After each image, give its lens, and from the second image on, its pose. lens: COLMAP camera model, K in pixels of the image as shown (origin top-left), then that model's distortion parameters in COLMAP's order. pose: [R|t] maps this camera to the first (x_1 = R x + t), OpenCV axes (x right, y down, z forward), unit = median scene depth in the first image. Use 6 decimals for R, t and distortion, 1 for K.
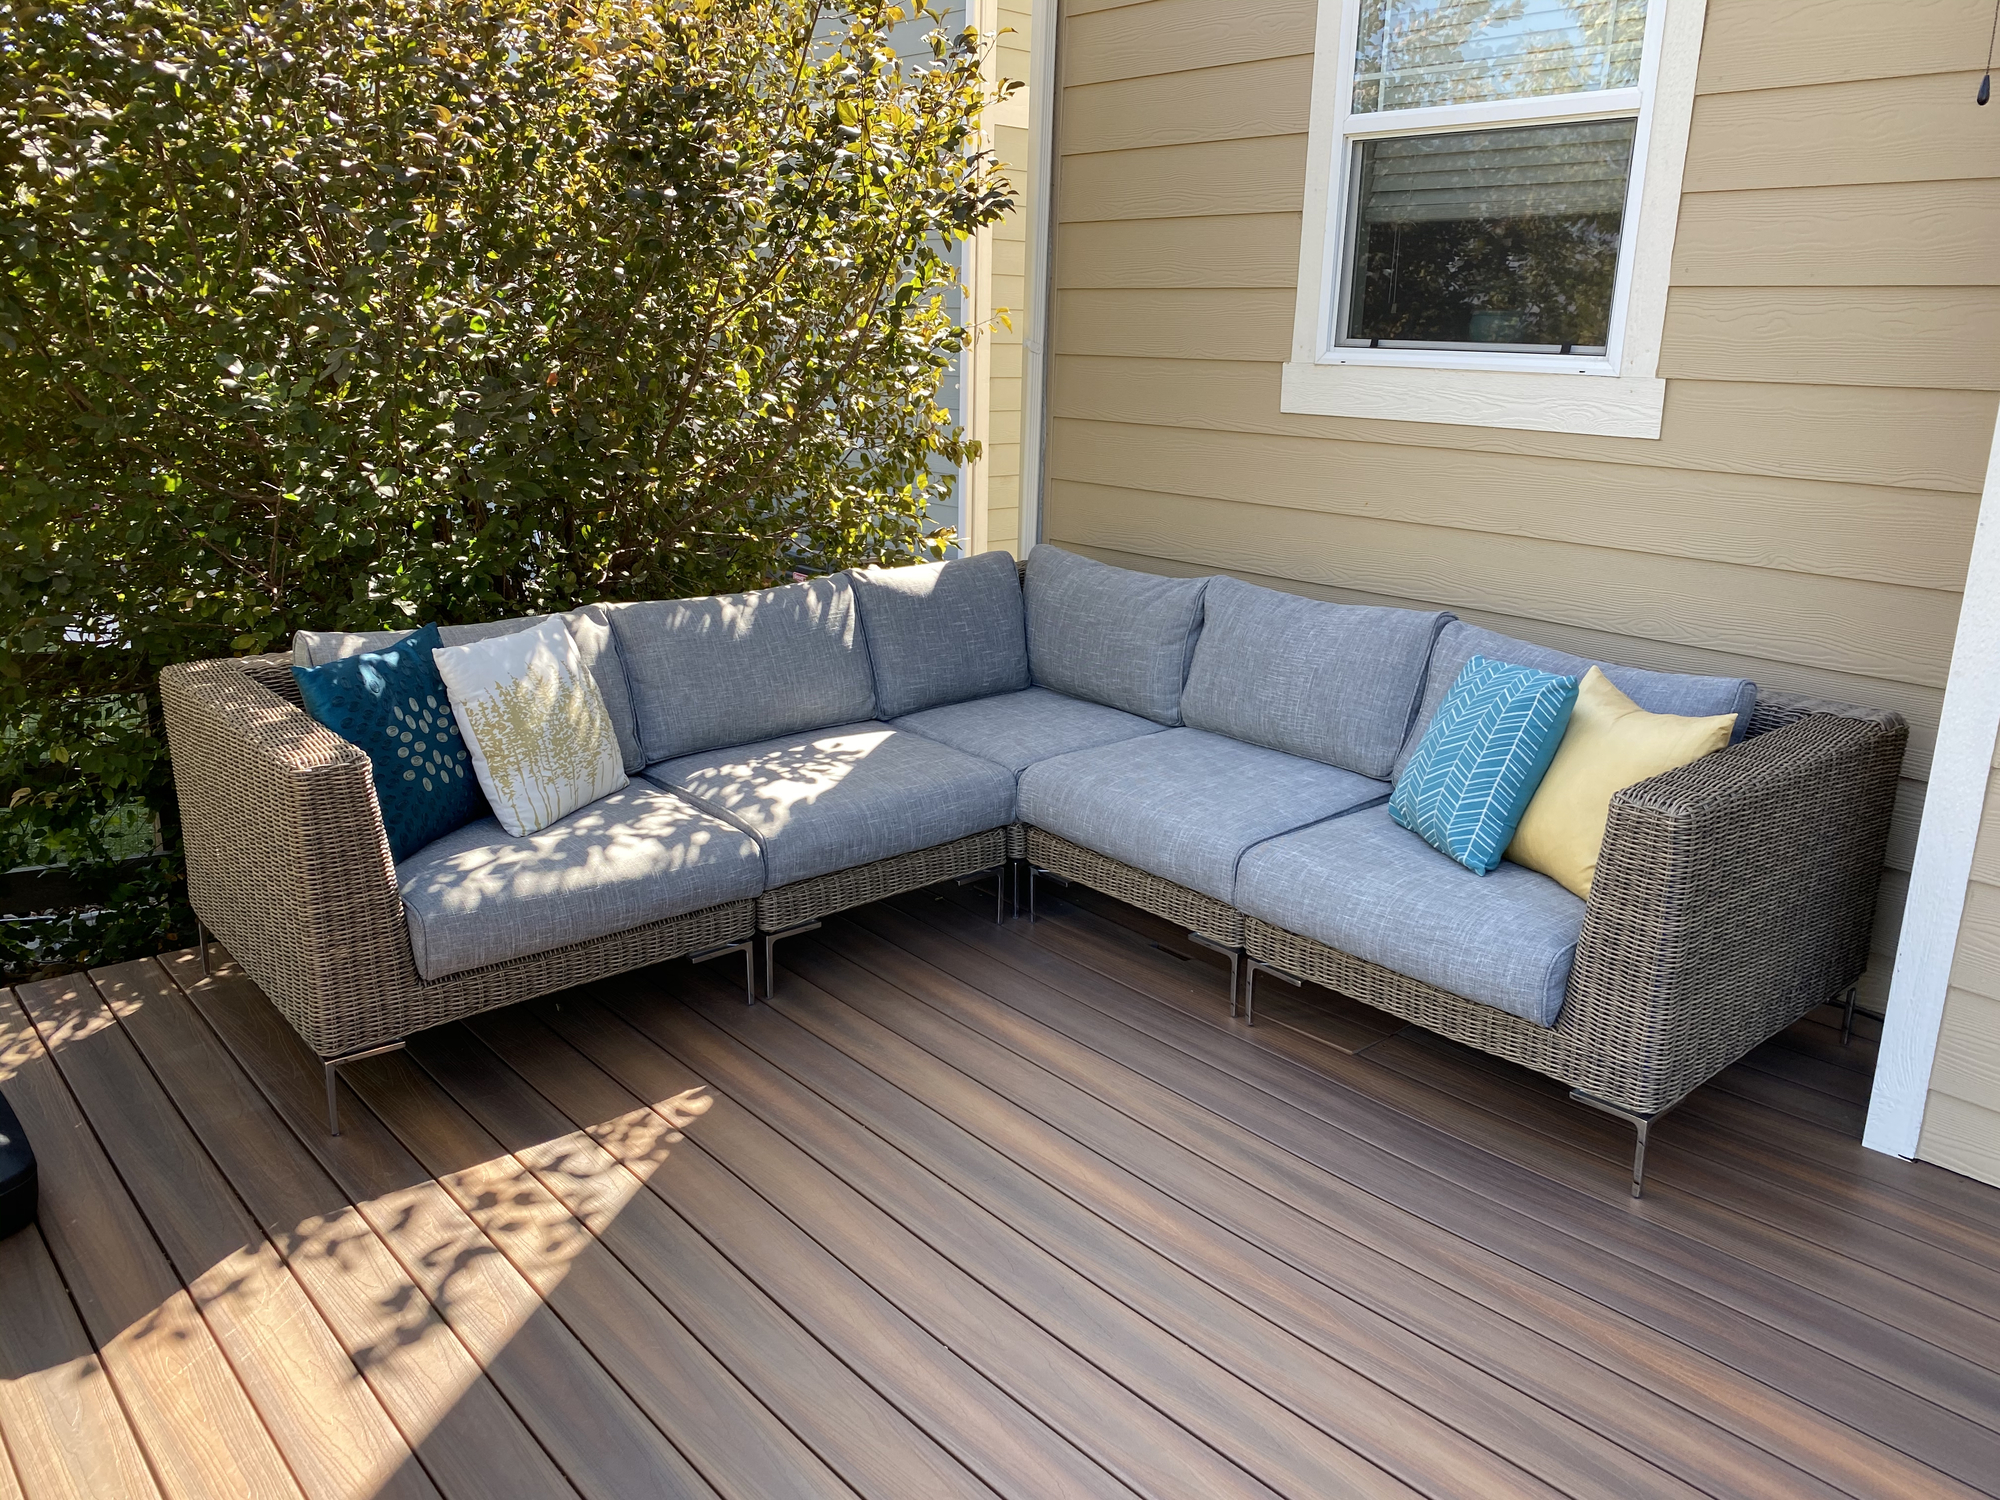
lens RADIAL K [[1519.8, 0, 1033.0], [0, 1519.8, 752.8], [0, 0, 1]] dist [0.051740, -0.038846]
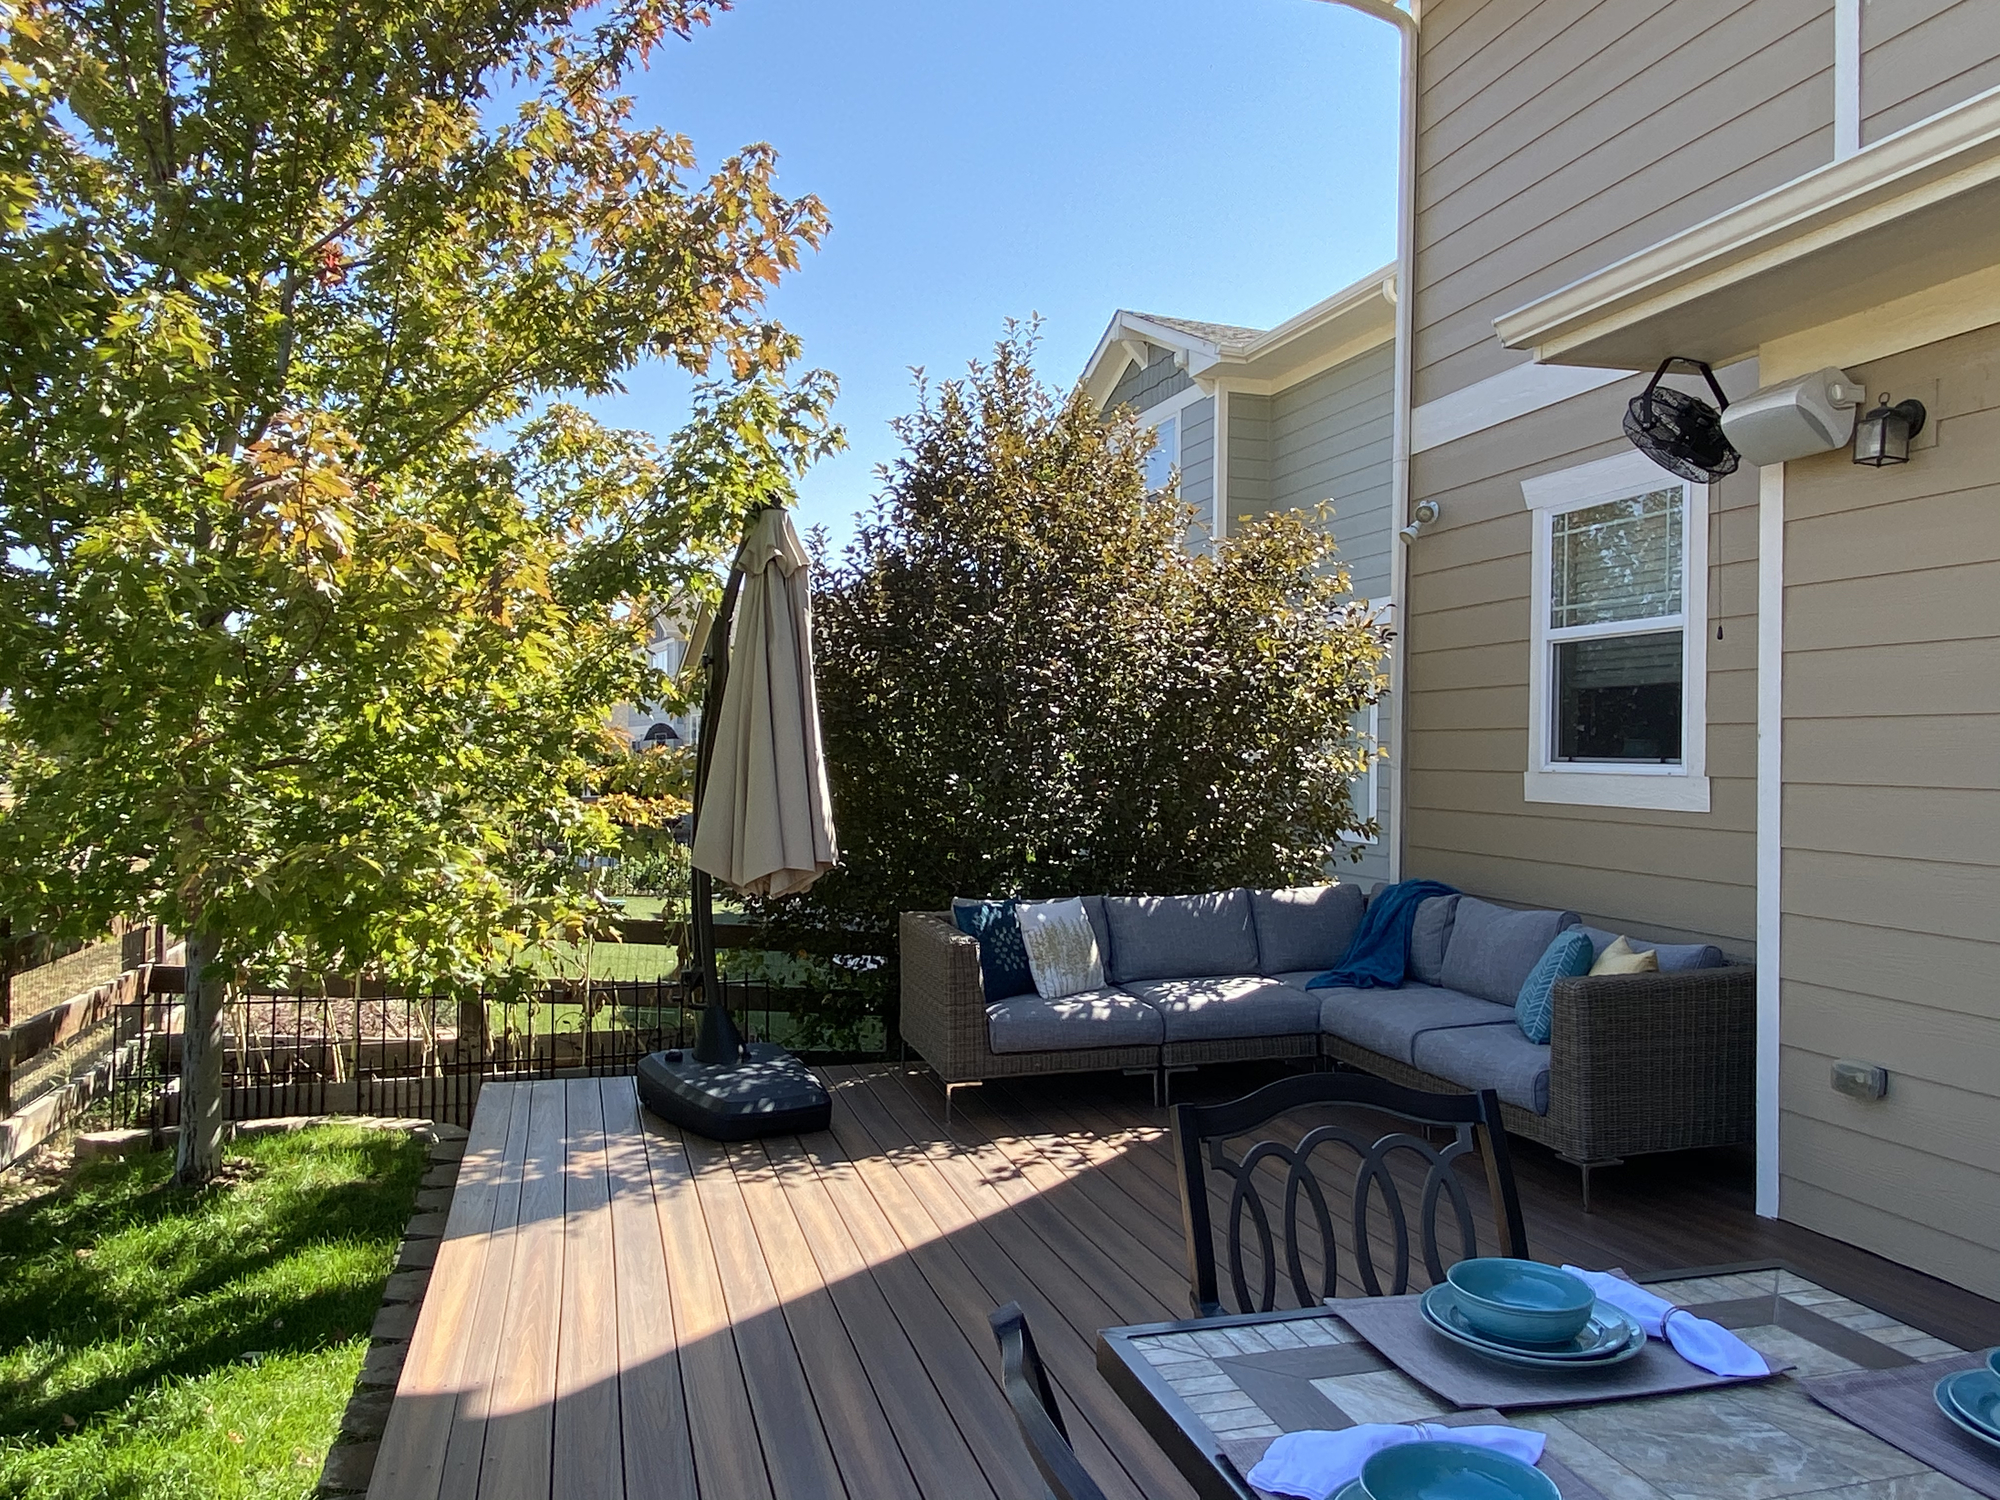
lens RADIAL K [[1434.6, 0, 1000.0], [0, 1434.6, 750.0], [0, 0, 1]] dist [0.060991, -0.101828]
pose [[0.903328, -0.015877, -0.428657, 0.392247], [-0.103492, 0.961727, -0.253714, 0.207744], [0.416279, 0.273549, 0.867112, -0.696615]]
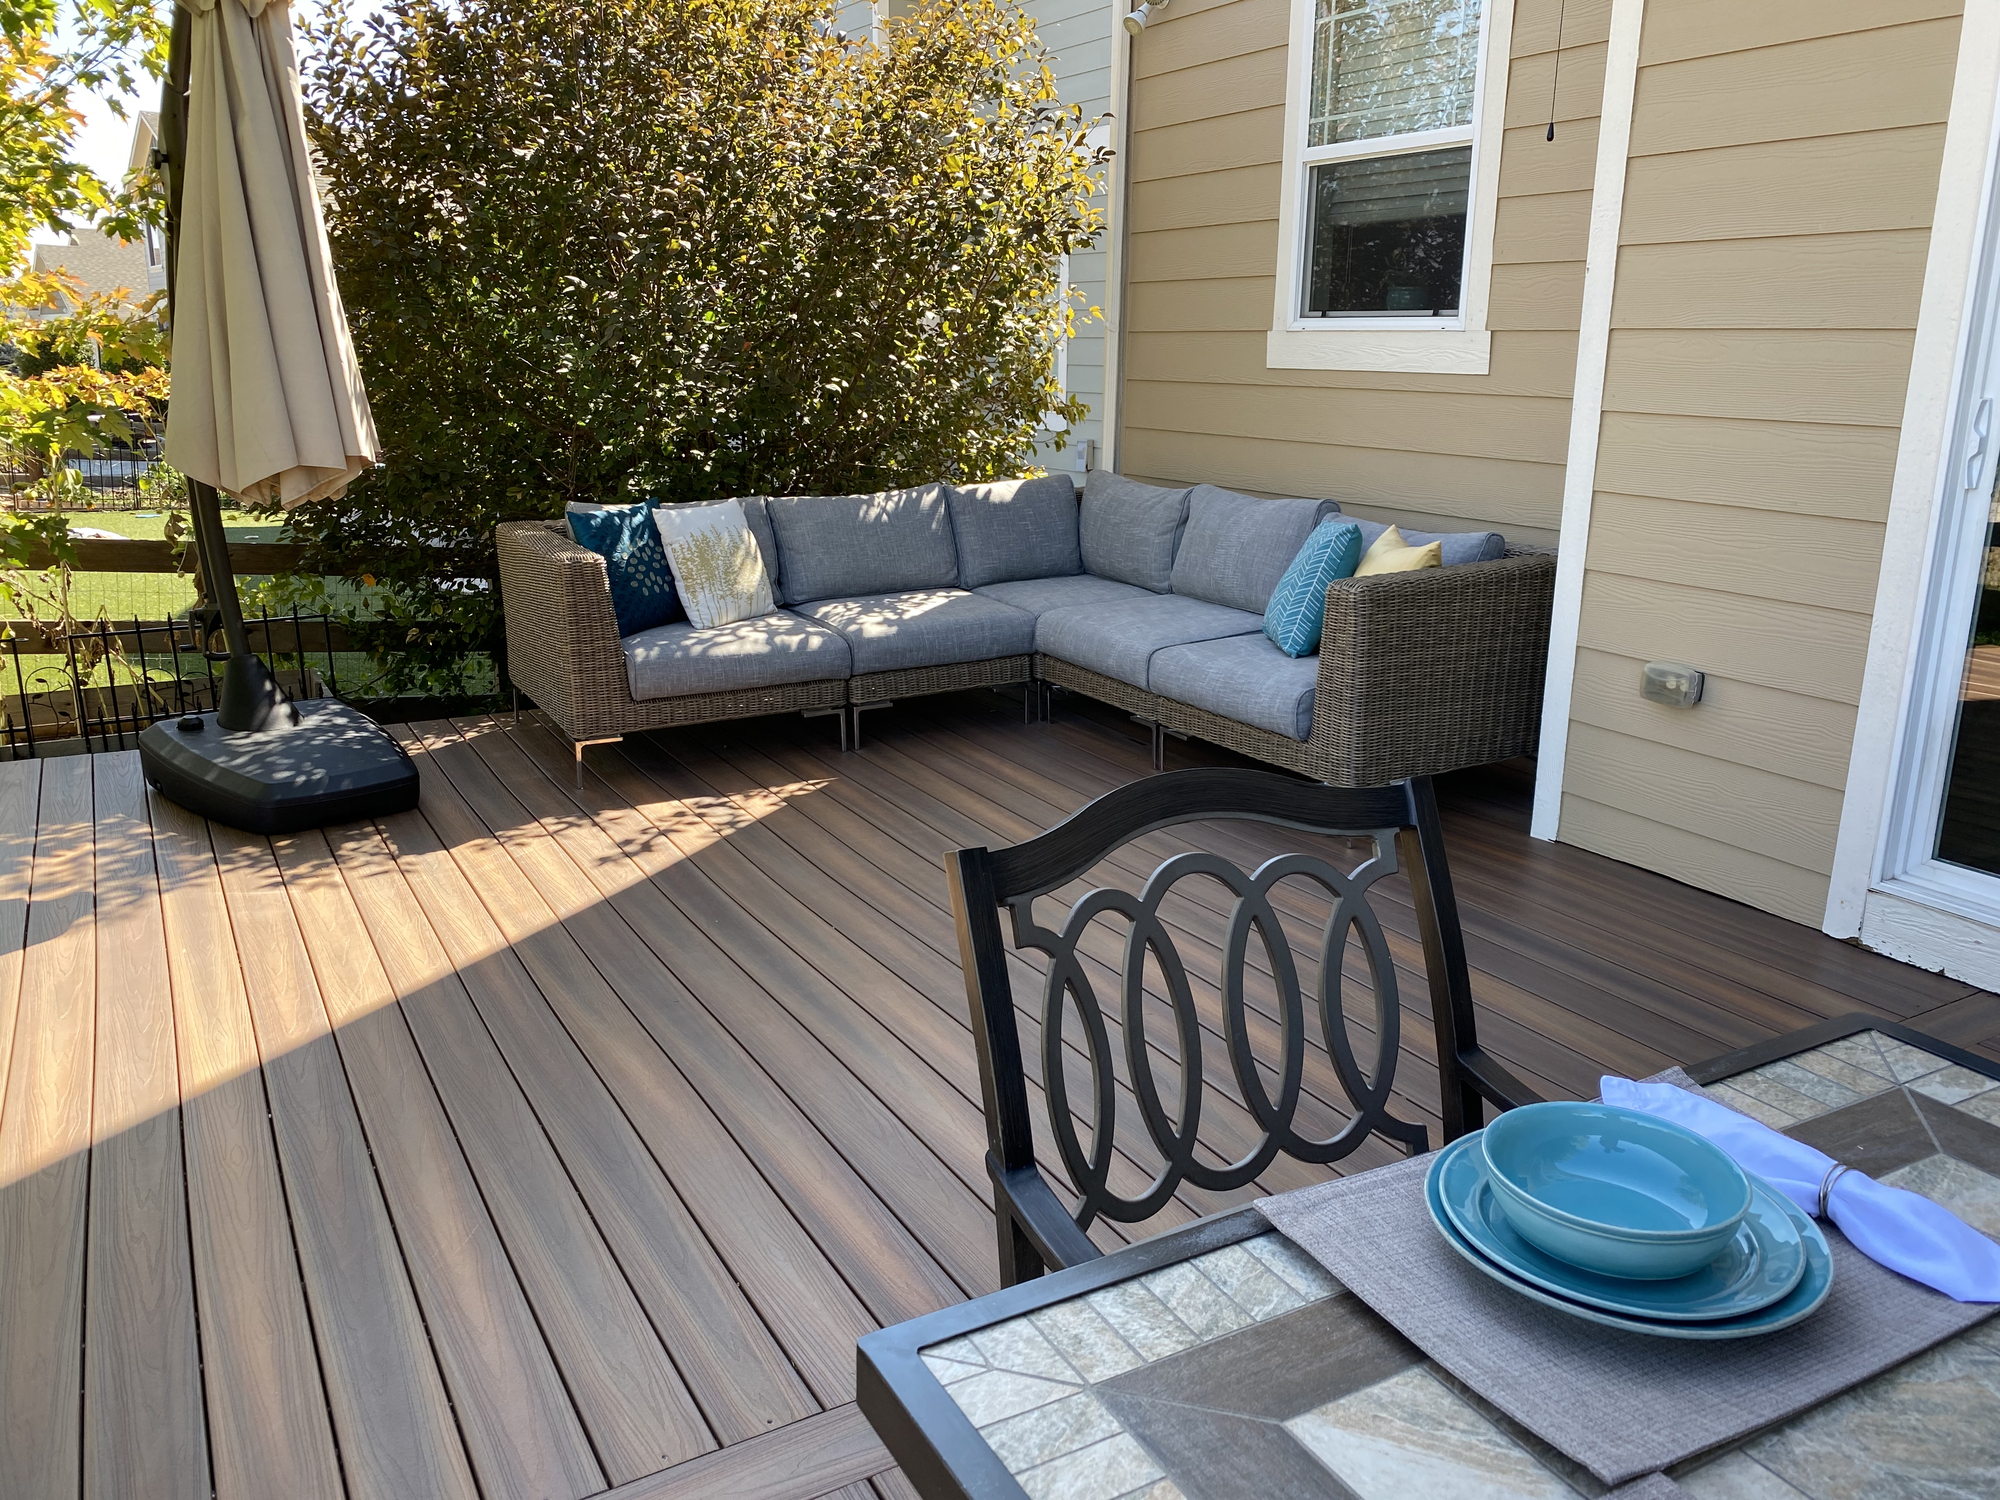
lens RADIAL K [[1520.0, 0, 1022.4], [0, 1520.0, 741.9], [0, 0, 1]] dist [0.137603, -0.246688]
pose [[0.980301, 0.035249, -0.194340, 0.281906], [-0.038836, 0.999138, -0.014679, 0.167702], [0.193655, 0.021937, 0.980824, -0.454576]]
